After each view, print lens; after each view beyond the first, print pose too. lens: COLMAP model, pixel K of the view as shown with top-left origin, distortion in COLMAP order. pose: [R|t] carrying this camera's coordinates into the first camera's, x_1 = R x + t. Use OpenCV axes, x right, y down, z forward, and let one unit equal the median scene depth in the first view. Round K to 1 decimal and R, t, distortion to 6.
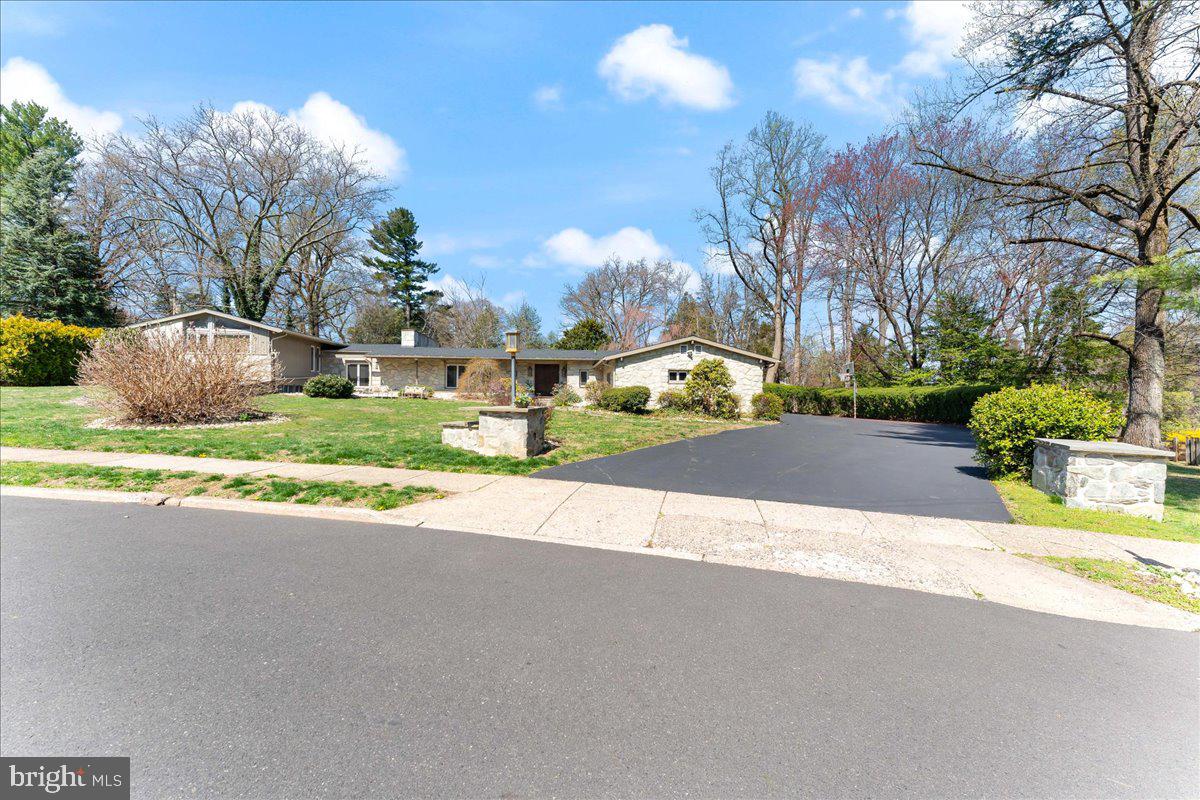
lens RADIAL K [[472.5, 0, 602.0], [0, 472.5, 401.9], [0, 0, 1]] dist [0.002120, 0.000181]
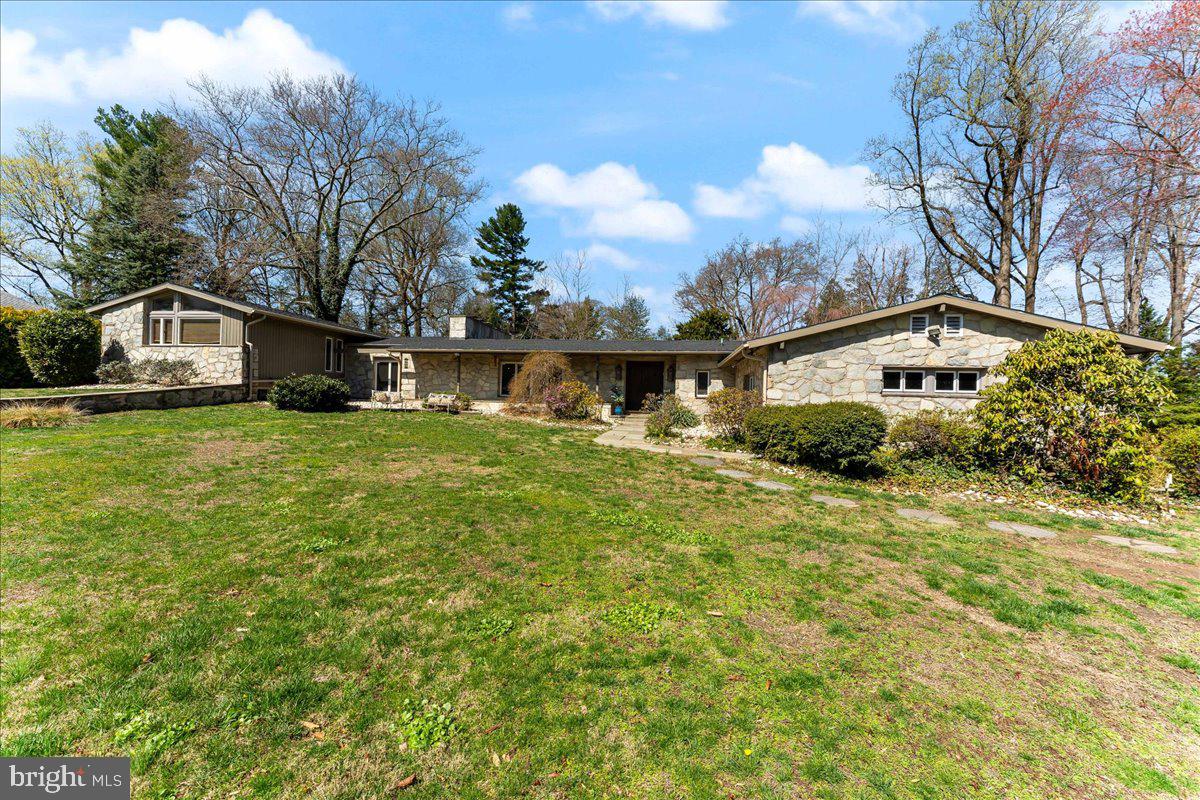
lens RADIAL K [[469.0, 0, 593.4], [0, 469.0, 418.5], [0, 0, 1]] dist [0.000622, -0.000007]
pose [[0.966363, 0.026158, -0.255849, -0.017901], [-0.019924, 0.999439, 0.026926, -0.017381], [0.256409, -0.020923, 0.966342, 0.360160]]
